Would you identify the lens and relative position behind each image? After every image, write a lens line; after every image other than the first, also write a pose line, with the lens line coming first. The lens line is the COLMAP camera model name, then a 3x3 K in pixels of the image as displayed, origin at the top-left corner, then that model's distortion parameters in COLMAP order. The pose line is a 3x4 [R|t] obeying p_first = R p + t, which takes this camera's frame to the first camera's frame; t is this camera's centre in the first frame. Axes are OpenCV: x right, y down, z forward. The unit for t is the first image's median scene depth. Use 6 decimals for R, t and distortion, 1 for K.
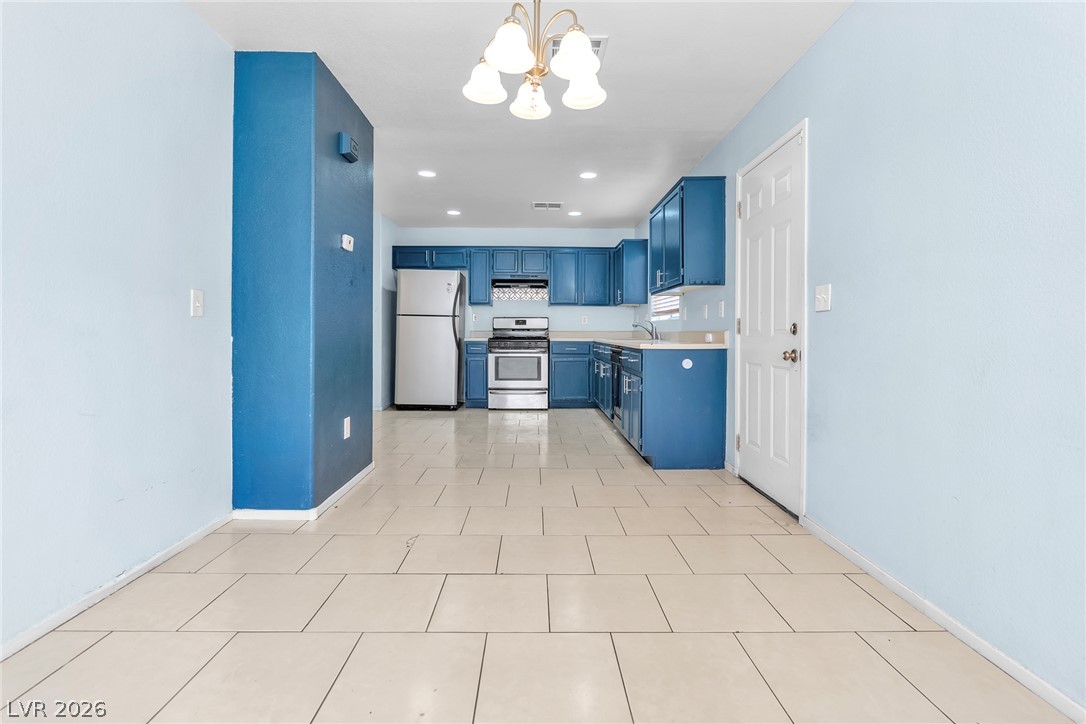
lens RADIAL K [[505.8, 0, 536.9], [0, 505.8, 336.7], [0, 0, 1]] dist [0.004667, -0.000164]
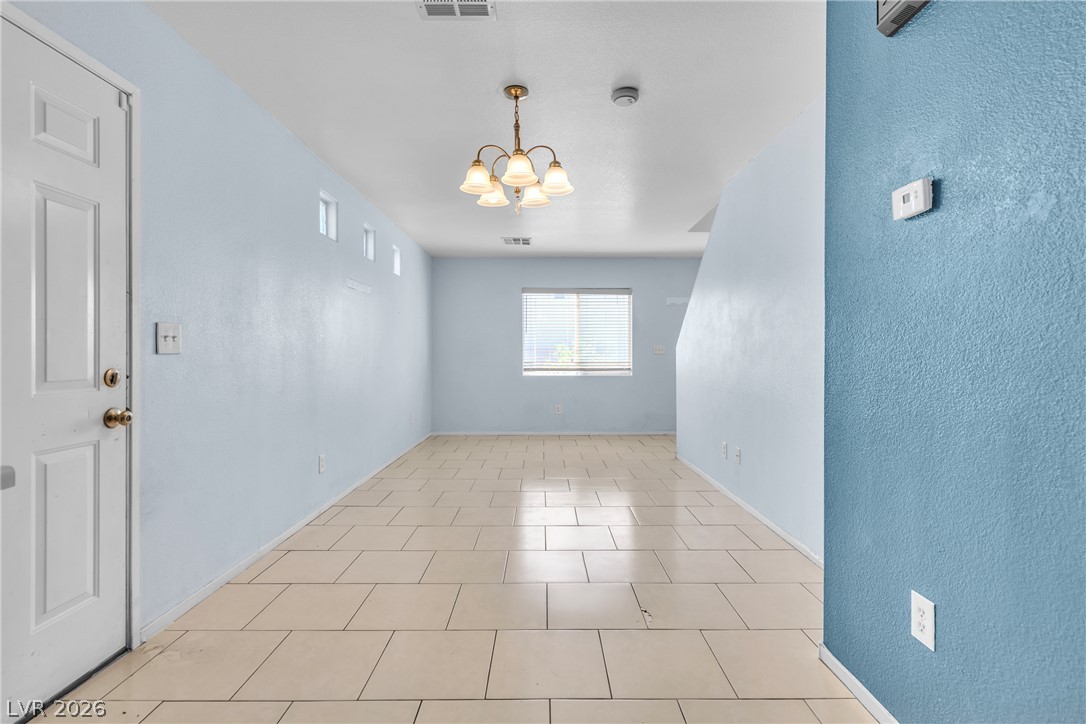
lens RADIAL K [[505.8, 0, 544.6], [0, 505.8, 357.9], [0, 0, 1]] dist [0.004667, -0.000164]
pose [[-0.999951, -0.009162, 0.003656, -0.026338], [-0.009116, 0.999881, 0.012464, -0.023778], [-0.003770, 0.012430, -0.999916, 0.718767]]
